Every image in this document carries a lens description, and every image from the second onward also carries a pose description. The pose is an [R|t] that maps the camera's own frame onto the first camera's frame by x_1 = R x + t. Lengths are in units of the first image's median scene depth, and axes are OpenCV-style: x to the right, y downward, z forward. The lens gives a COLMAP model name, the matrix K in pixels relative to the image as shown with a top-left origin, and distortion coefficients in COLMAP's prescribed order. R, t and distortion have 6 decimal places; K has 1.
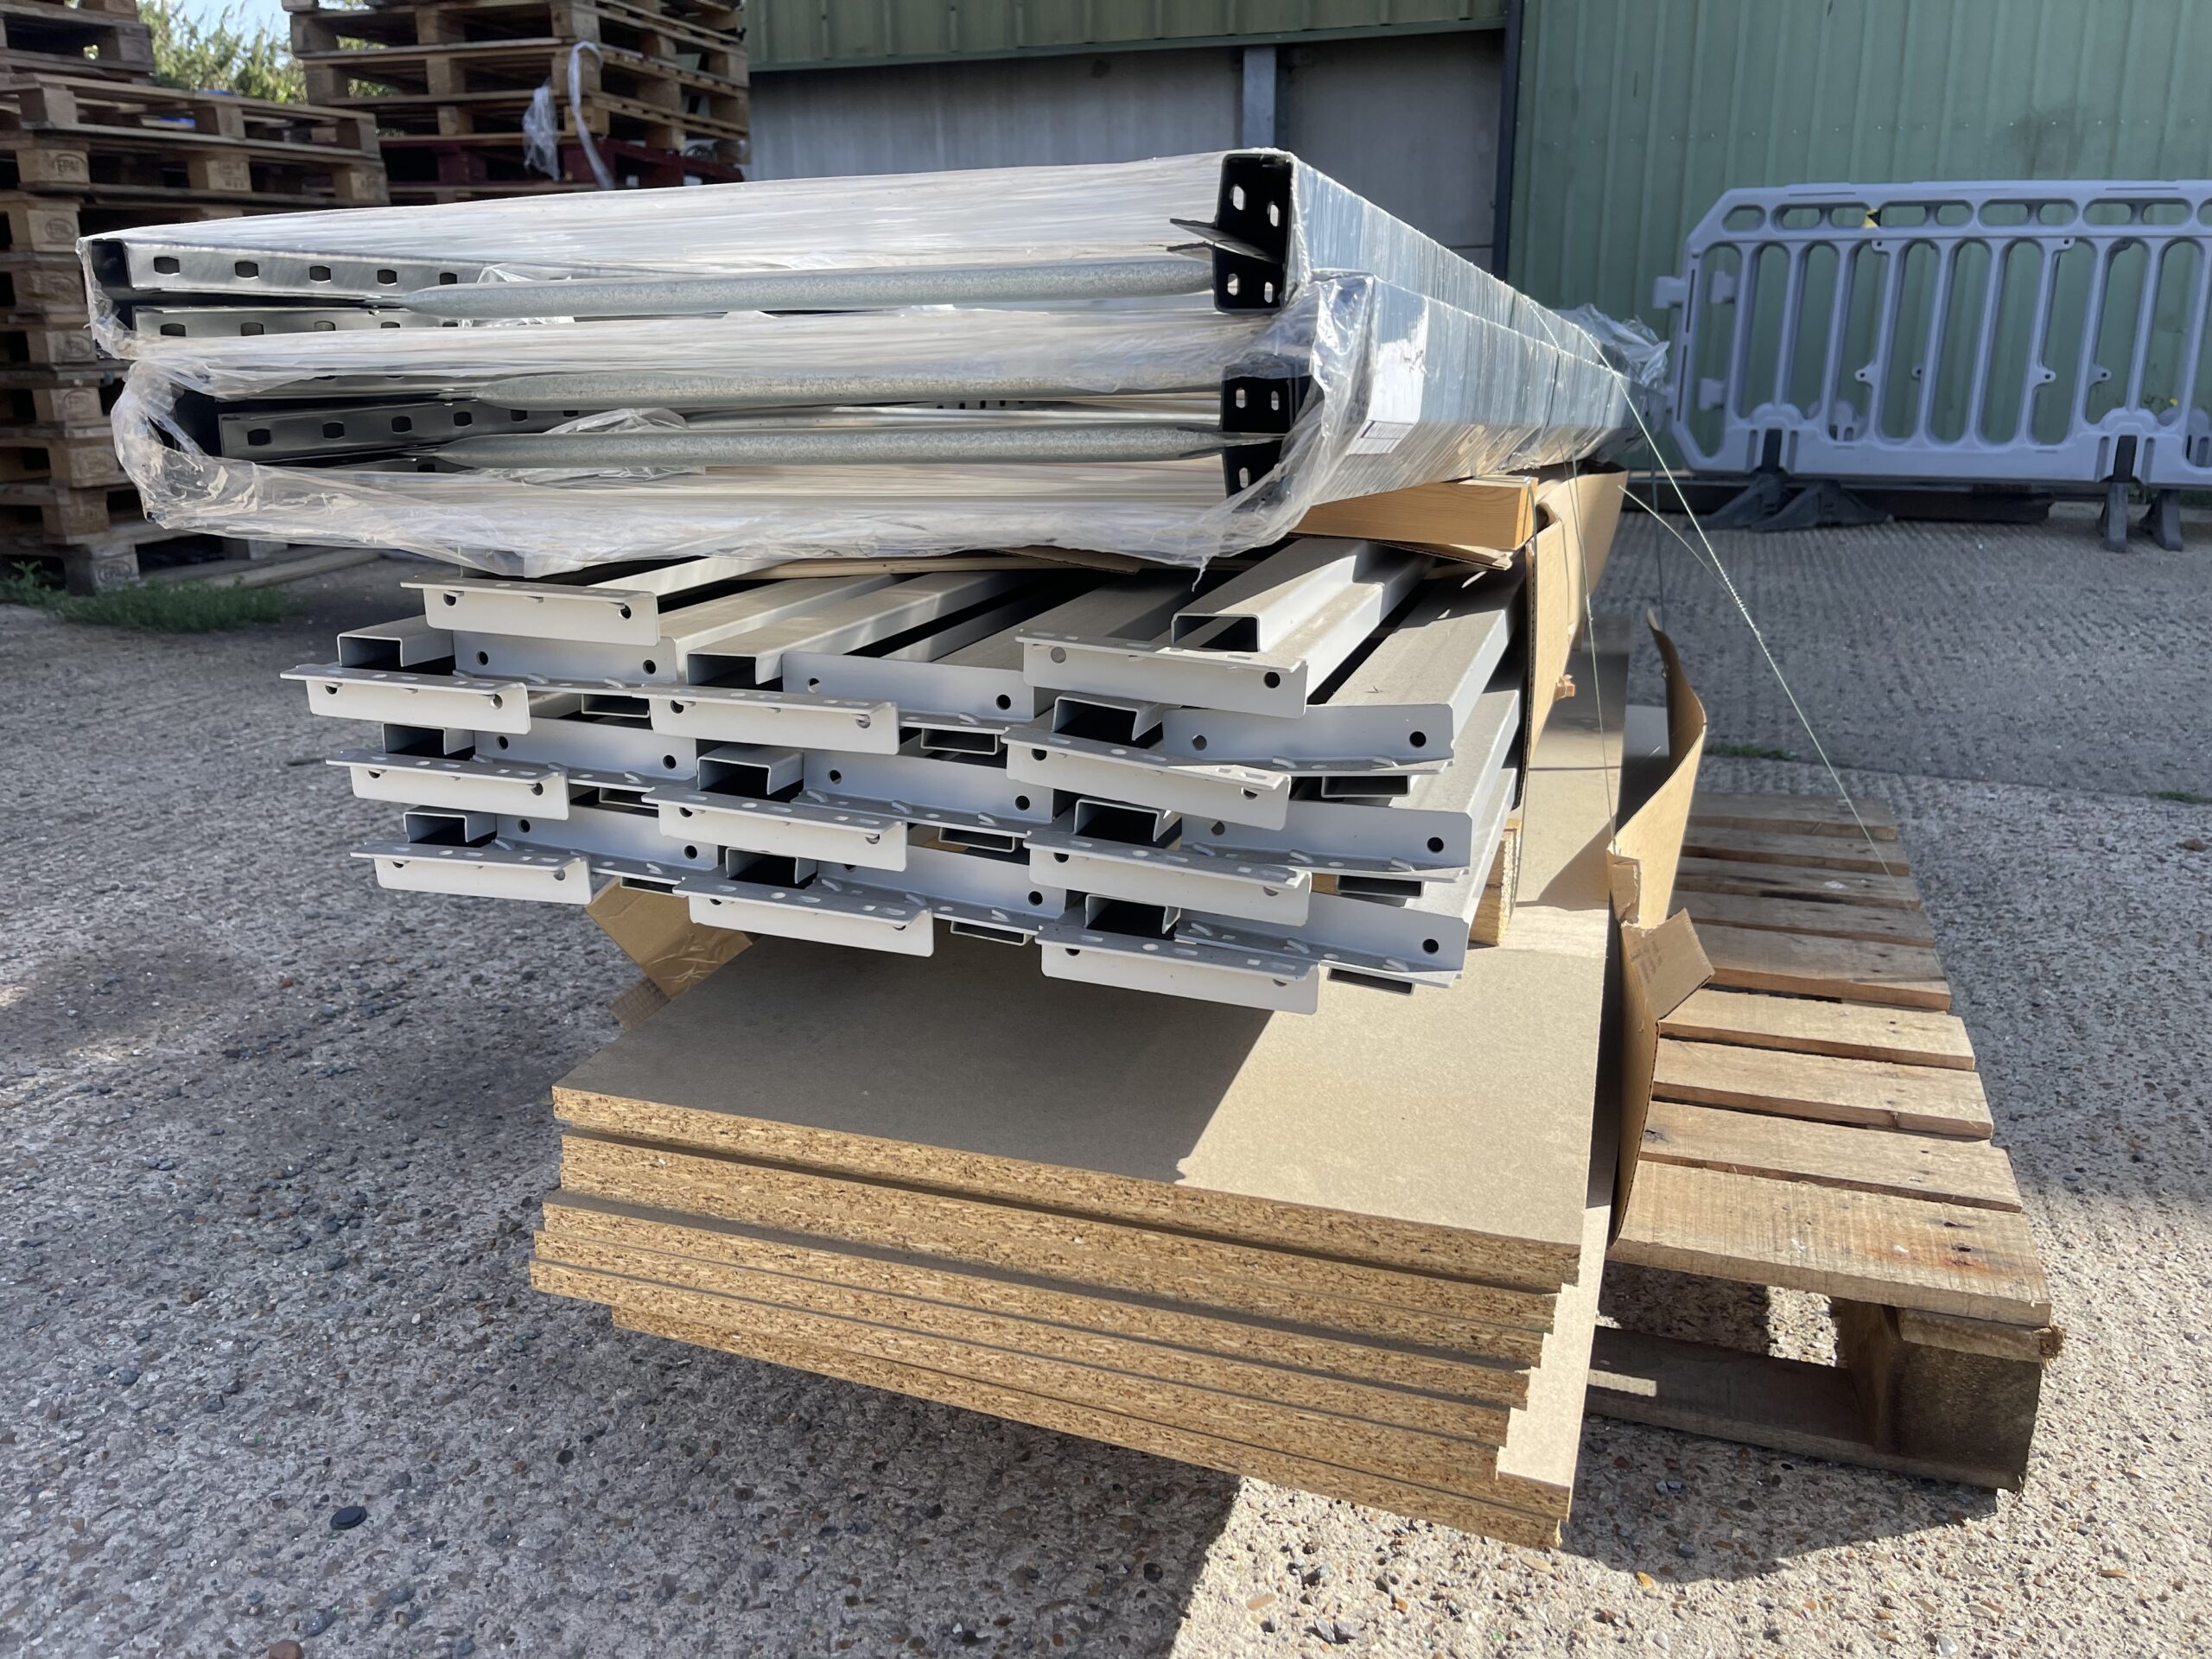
lens RADIAL K [[1685.8, 0, 1100.1], [0, 1685.8, 822.3], [0, 0, 1]] dist [0.062785, -0.077383]
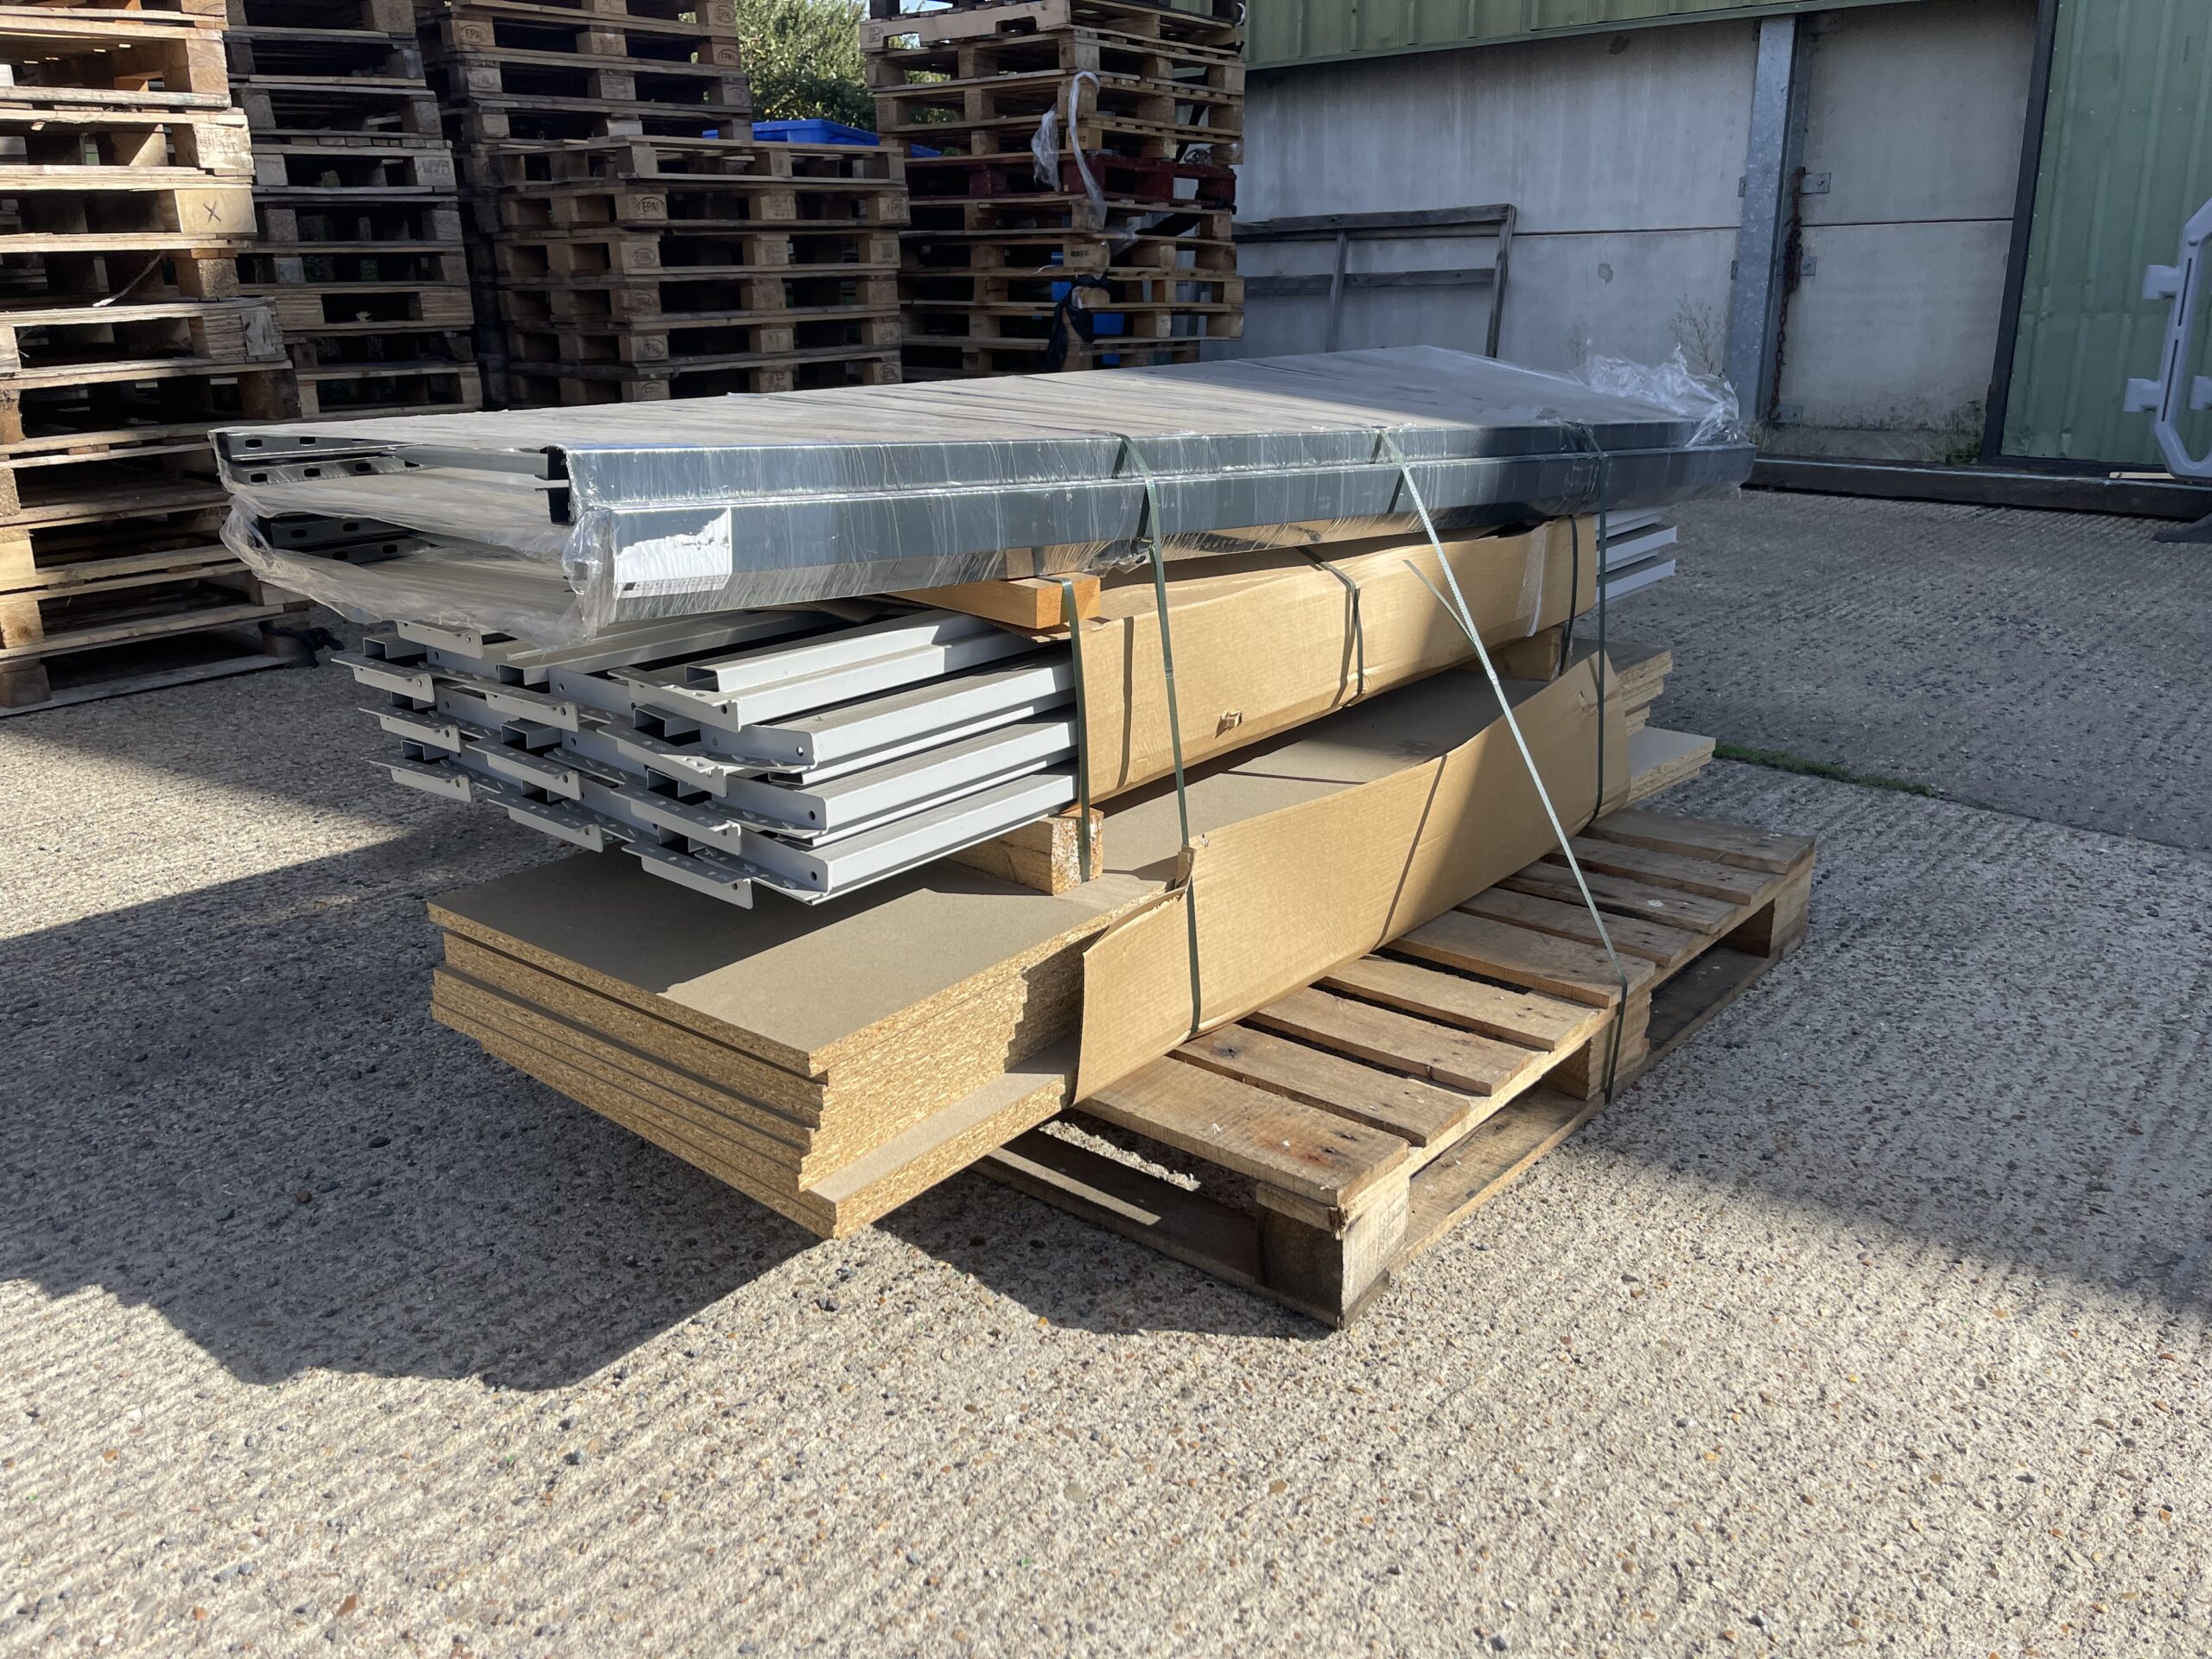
lens RADIAL K [[1685.8, 0, 1117.3], [0, 1685.8, 806.9], [0, 0, 1]] dist [0.062785, -0.077383]
pose [[0.935096, 0.100720, -0.339782, 0.199757], [-0.092398, 0.994893, 0.040627, -0.017614], [0.342139, -0.006595, 0.939626, -0.089840]]
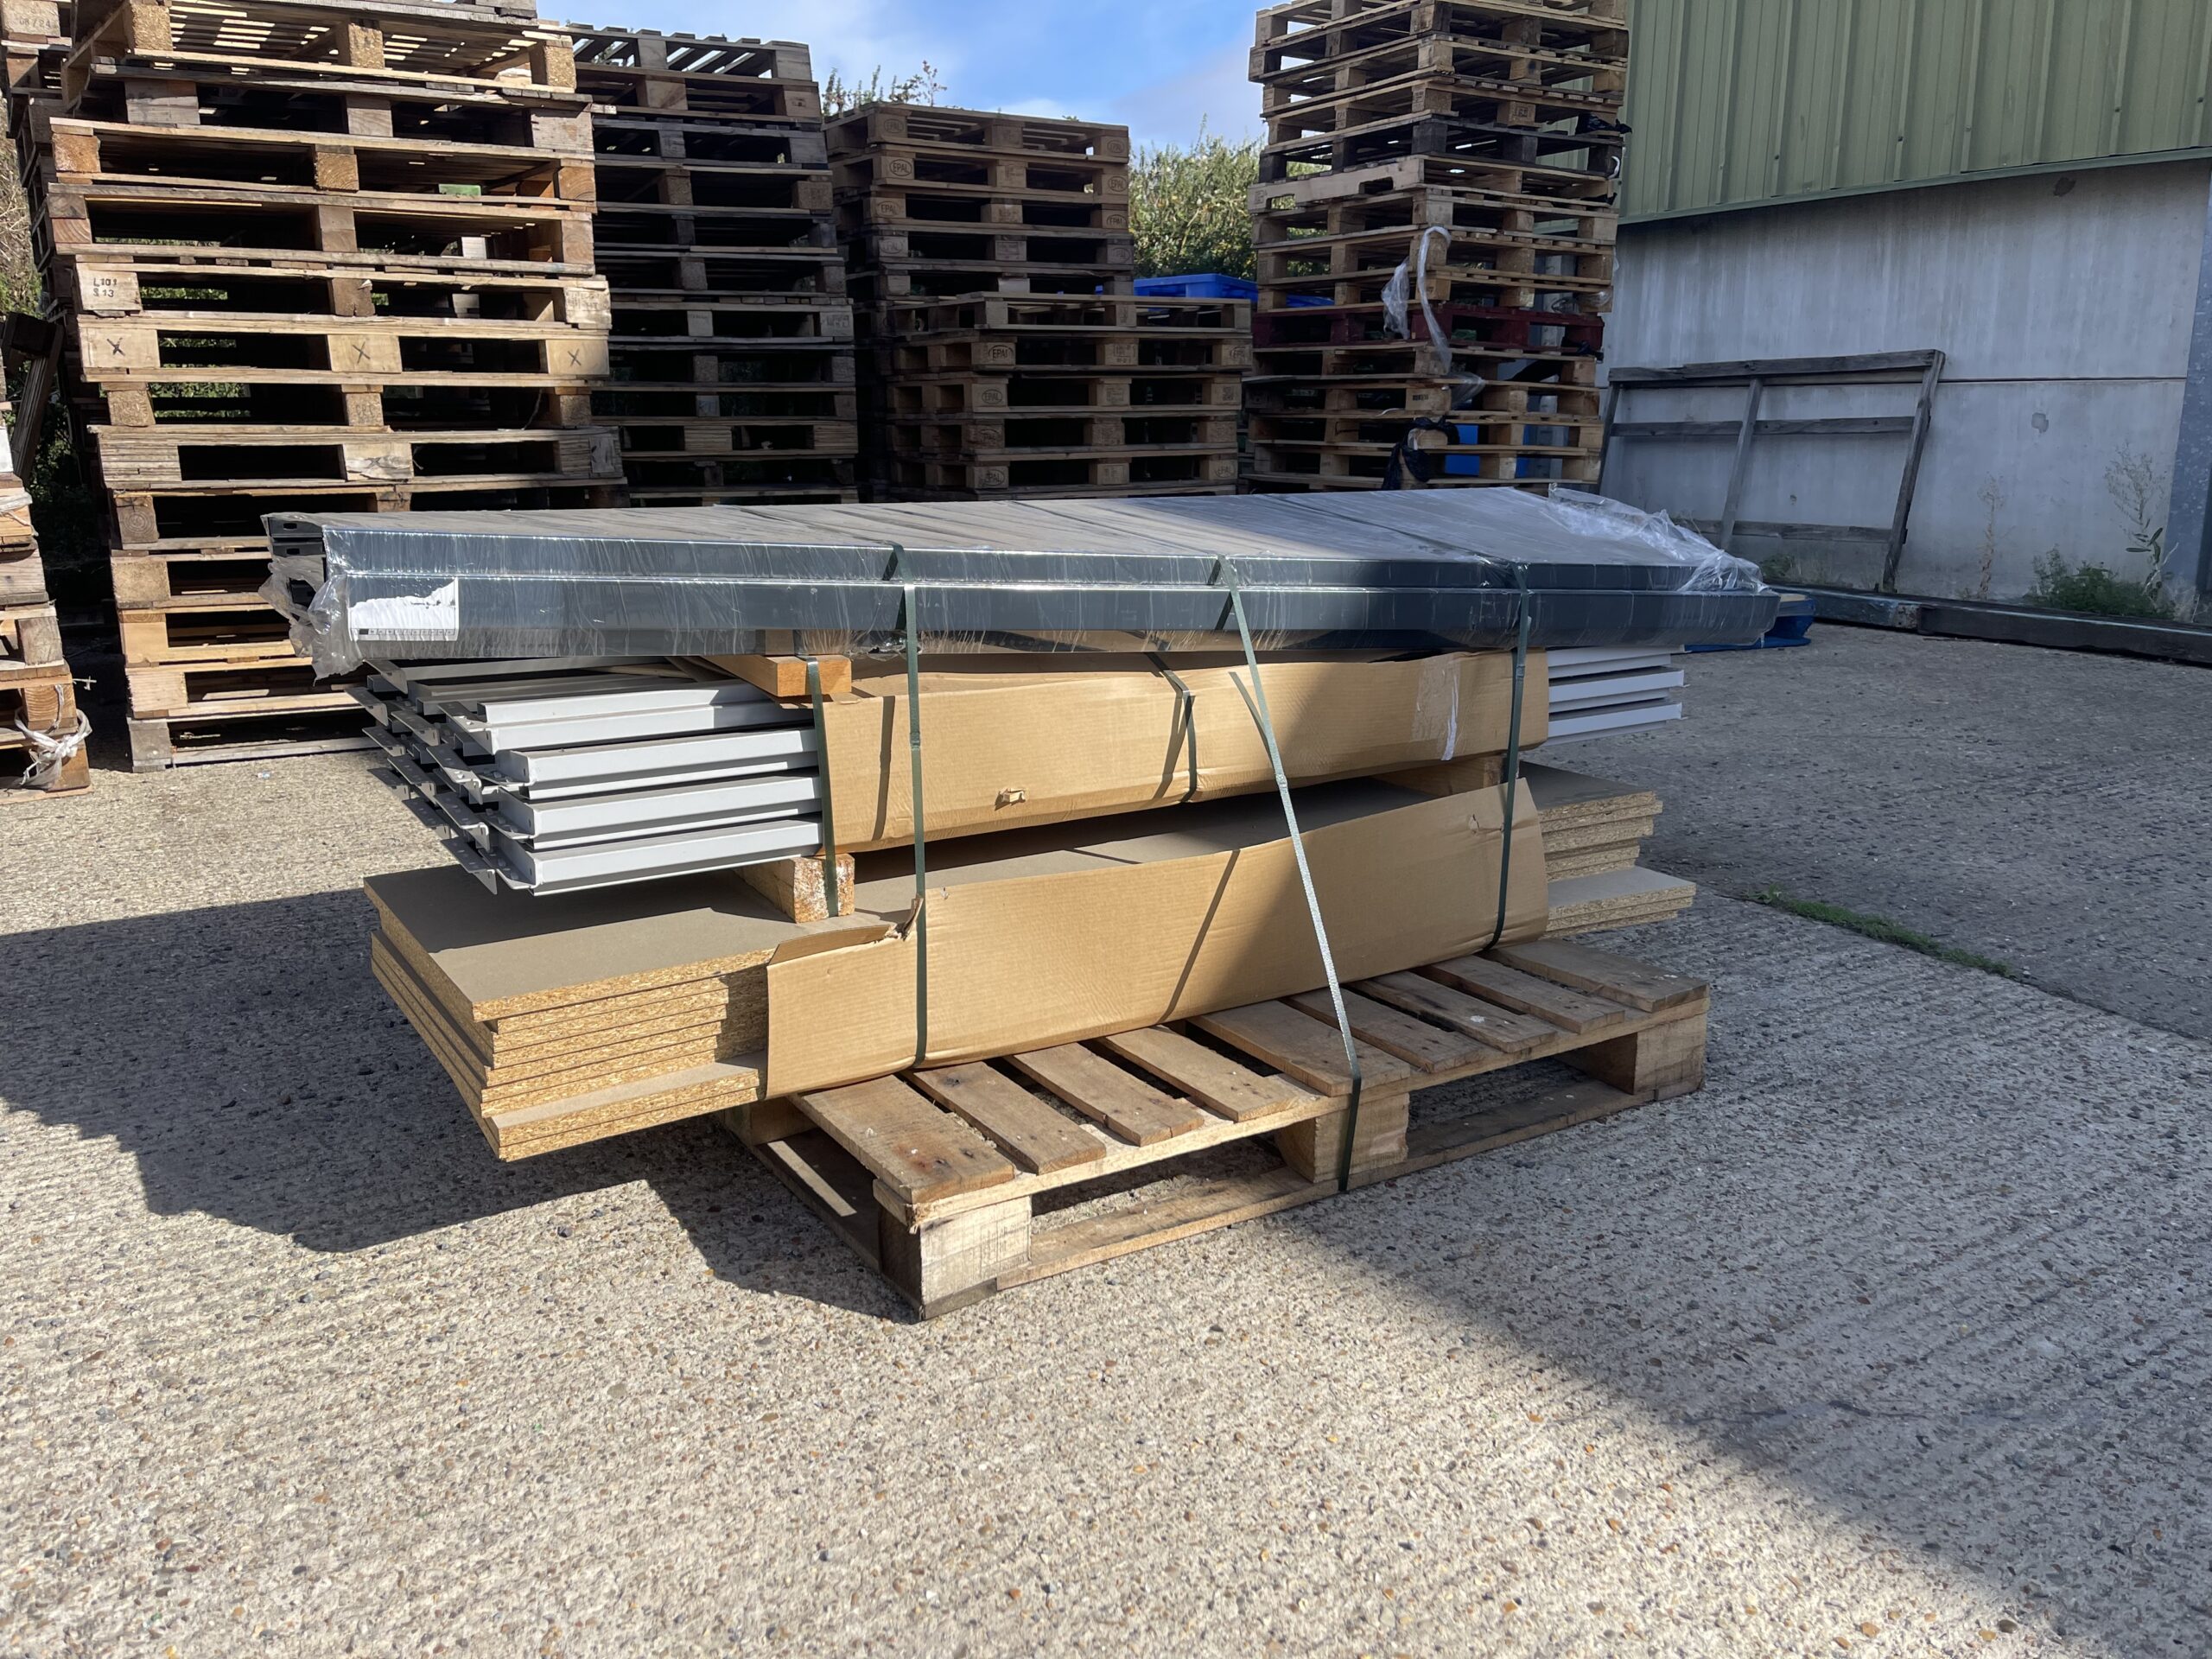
lens RADIAL K [[1685.8, 0, 1108.7], [0, 1685.8, 819.6], [0, 0, 1]] dist [0.062785, -0.077383]
pose [[0.777629, 0.152493, -0.609950, 0.393505], [-0.182433, 0.983130, 0.013206, -0.029312], [0.601674, 0.101006, 0.792330, -0.049123]]
